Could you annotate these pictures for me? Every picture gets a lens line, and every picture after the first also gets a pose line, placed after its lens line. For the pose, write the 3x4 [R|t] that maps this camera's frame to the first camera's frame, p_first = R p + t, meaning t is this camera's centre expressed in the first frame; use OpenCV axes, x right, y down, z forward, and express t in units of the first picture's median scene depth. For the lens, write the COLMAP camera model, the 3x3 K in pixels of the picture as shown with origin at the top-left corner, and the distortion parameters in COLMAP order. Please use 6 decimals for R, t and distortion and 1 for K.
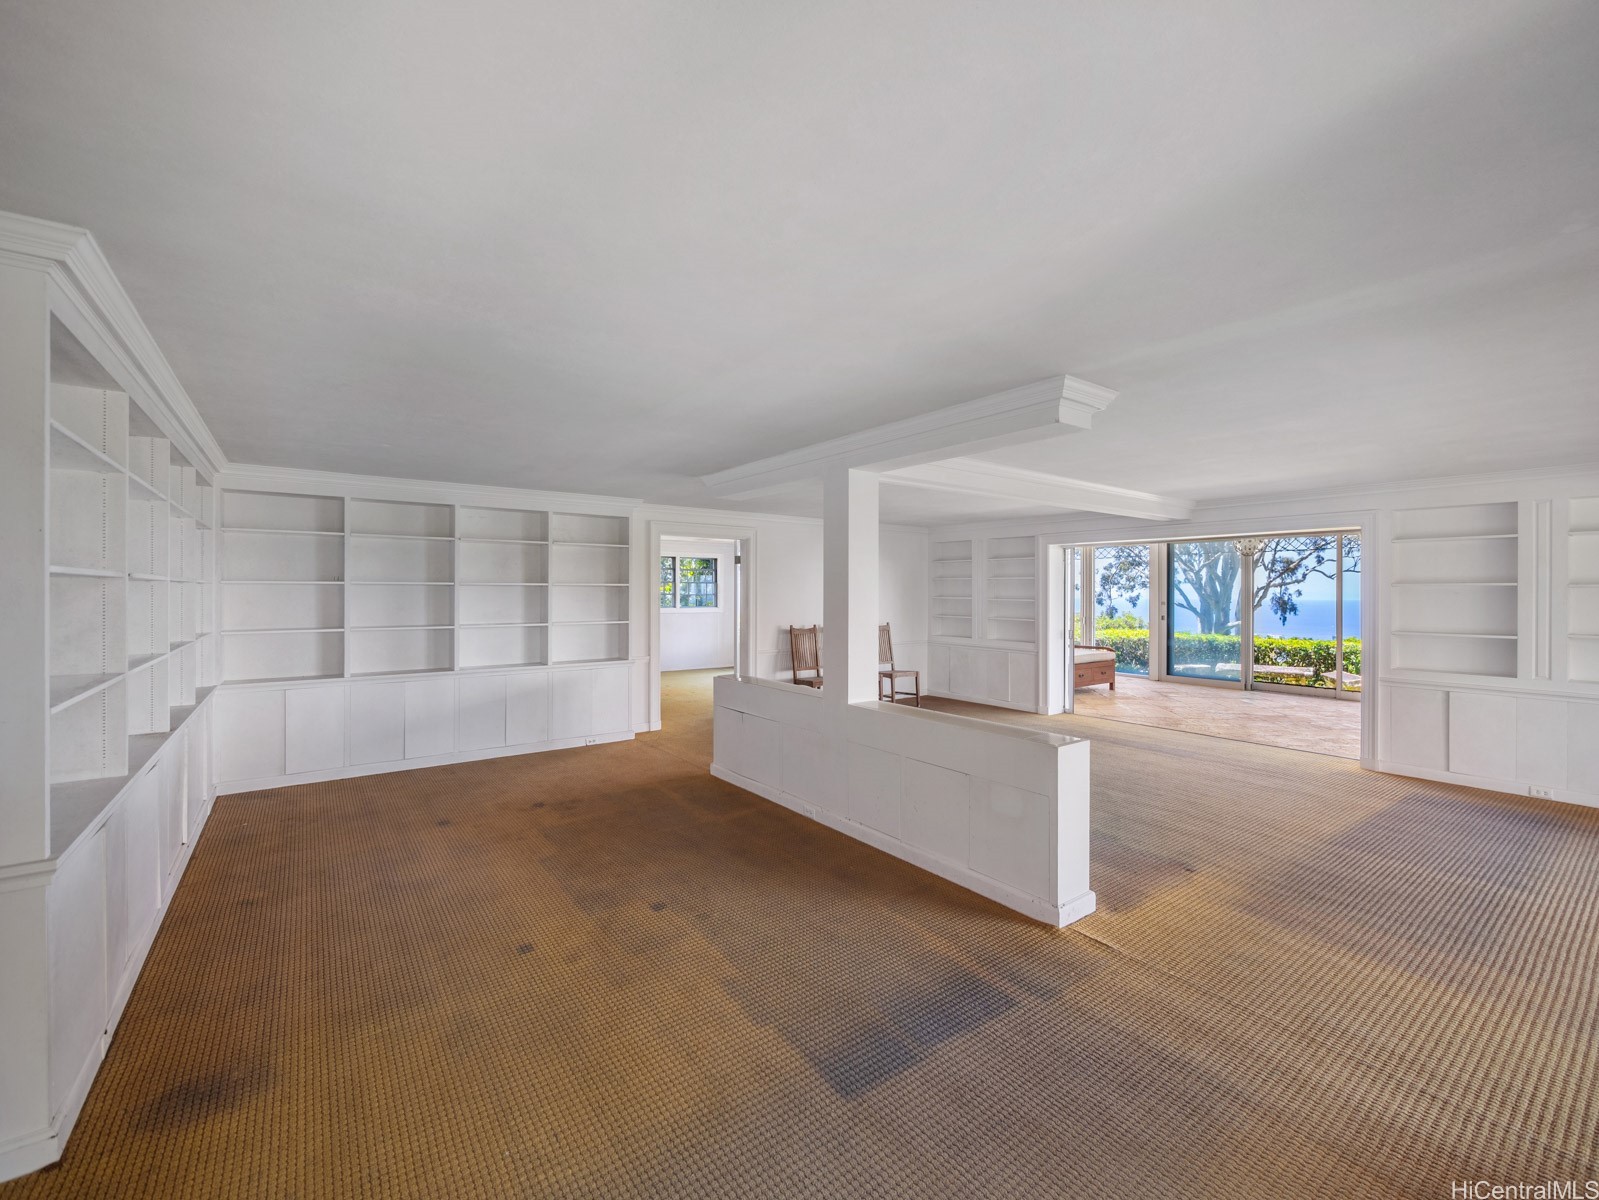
lens RADIAL K [[666.9, 0, 799.5], [0, 666.9, 600.0], [0, 0, 1]] dist [-0.018209, -0.000031]
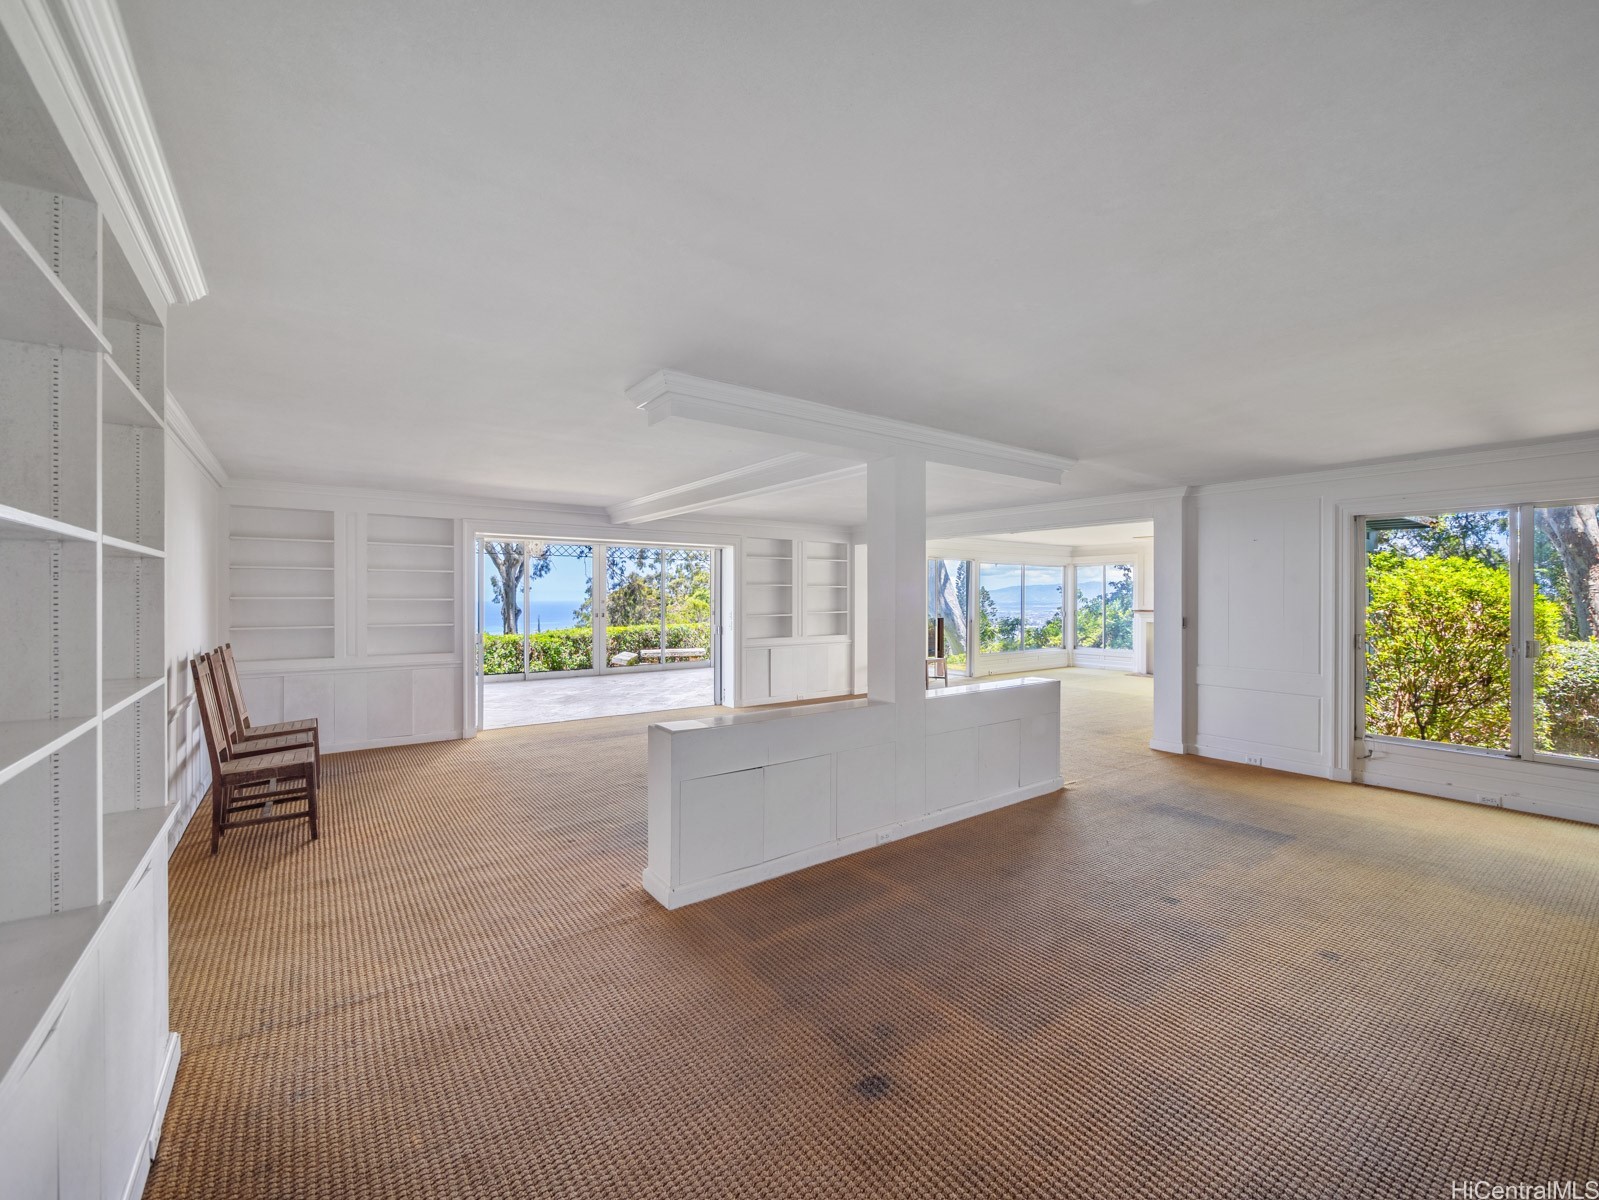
lens RADIAL K [[666.9, 0, 799.5], [0, 666.9, 600.0], [0, 0, 1]] dist [-0.018209, -0.000031]
pose [[0.003956, -0.009207, 0.999950, -0.816333], [0.012928, 0.999875, 0.009155, -0.000969], [-0.999909, 0.012891, 0.004074, 1.055096]]
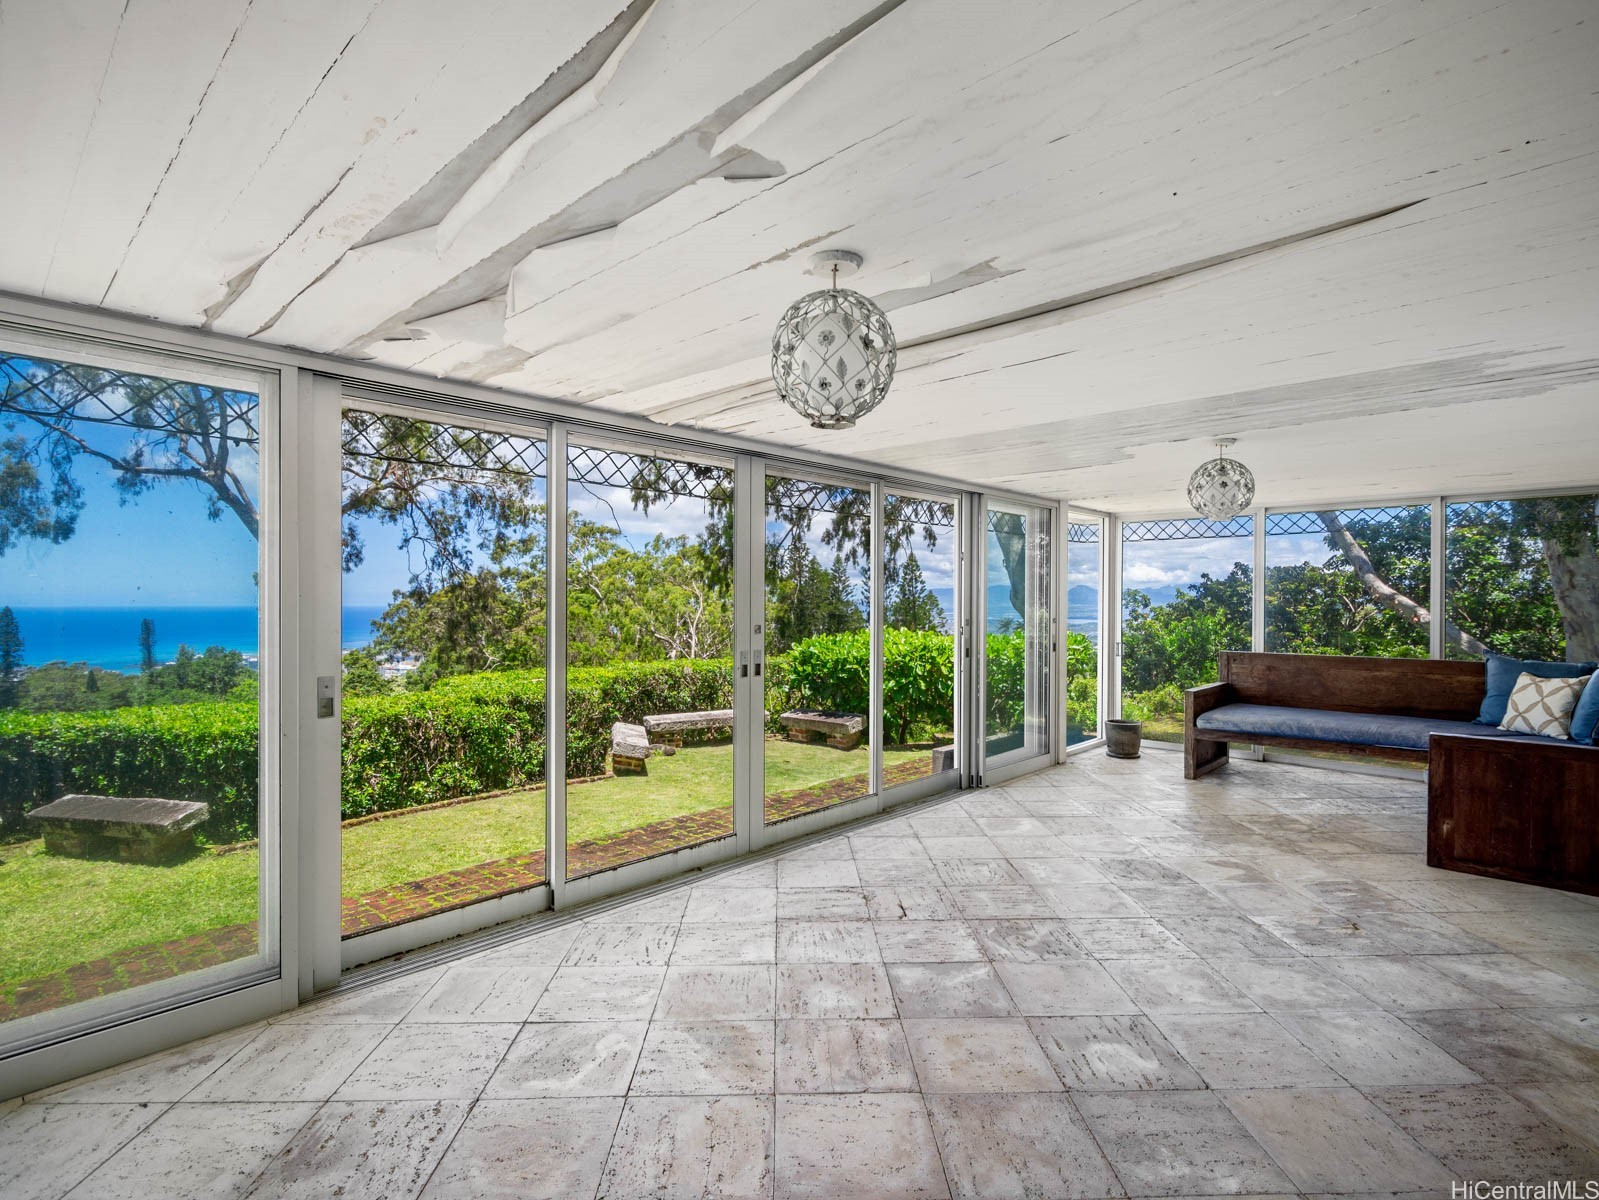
lens RADIAL K [[802.9, 0, 799.5], [0, 802.9, 600.0], [0, 0, 1]] dist [0.000335, 0.000037]
pose [[-0.167209, -0.001517, 0.985920, -0.099962], [0.009796, 0.999947, 0.003200, -0.010104], [-0.985873, 0.010193, -0.167186, 1.467875]]
